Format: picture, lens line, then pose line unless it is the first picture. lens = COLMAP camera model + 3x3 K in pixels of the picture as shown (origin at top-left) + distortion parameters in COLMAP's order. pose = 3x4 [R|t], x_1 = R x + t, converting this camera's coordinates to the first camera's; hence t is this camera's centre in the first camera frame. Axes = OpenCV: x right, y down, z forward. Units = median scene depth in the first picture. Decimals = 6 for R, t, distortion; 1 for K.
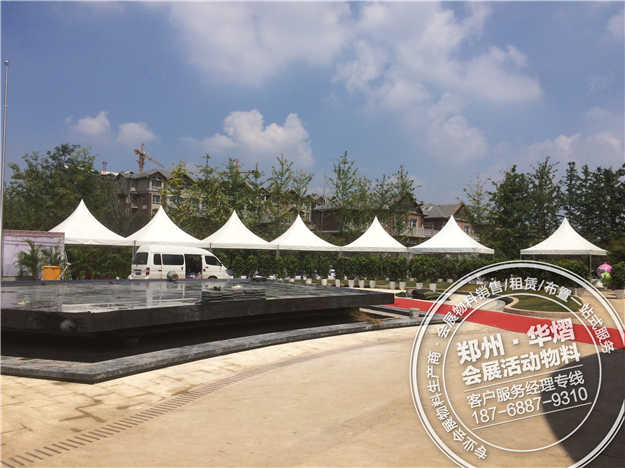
lens RADIAL K [[523.6, 0, 312.5], [0, 523.6, 234.0], [0, 0, 1]] dist [0.049920, 0.002686]
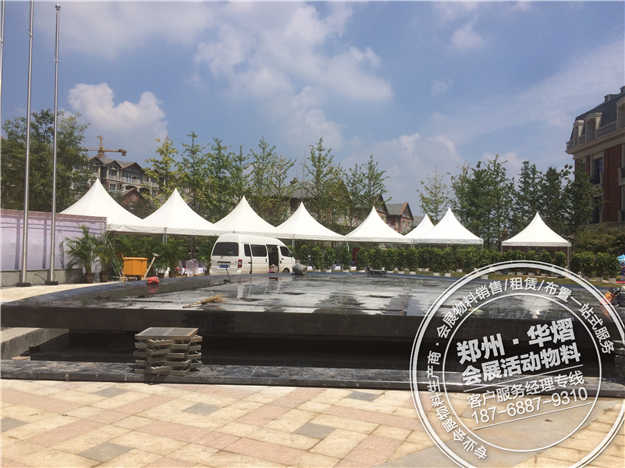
lens RADIAL K [[523.6, 0, 312.5], [0, 523.6, 234.0], [0, 0, 1]] dist [0.049920, 0.002686]
pose [[0.961629, 0.012538, 0.274065, -0.229017], [-0.019110, 0.999590, 0.021322, -0.000024], [-0.273685, -0.025741, 0.961475, 0.063707]]
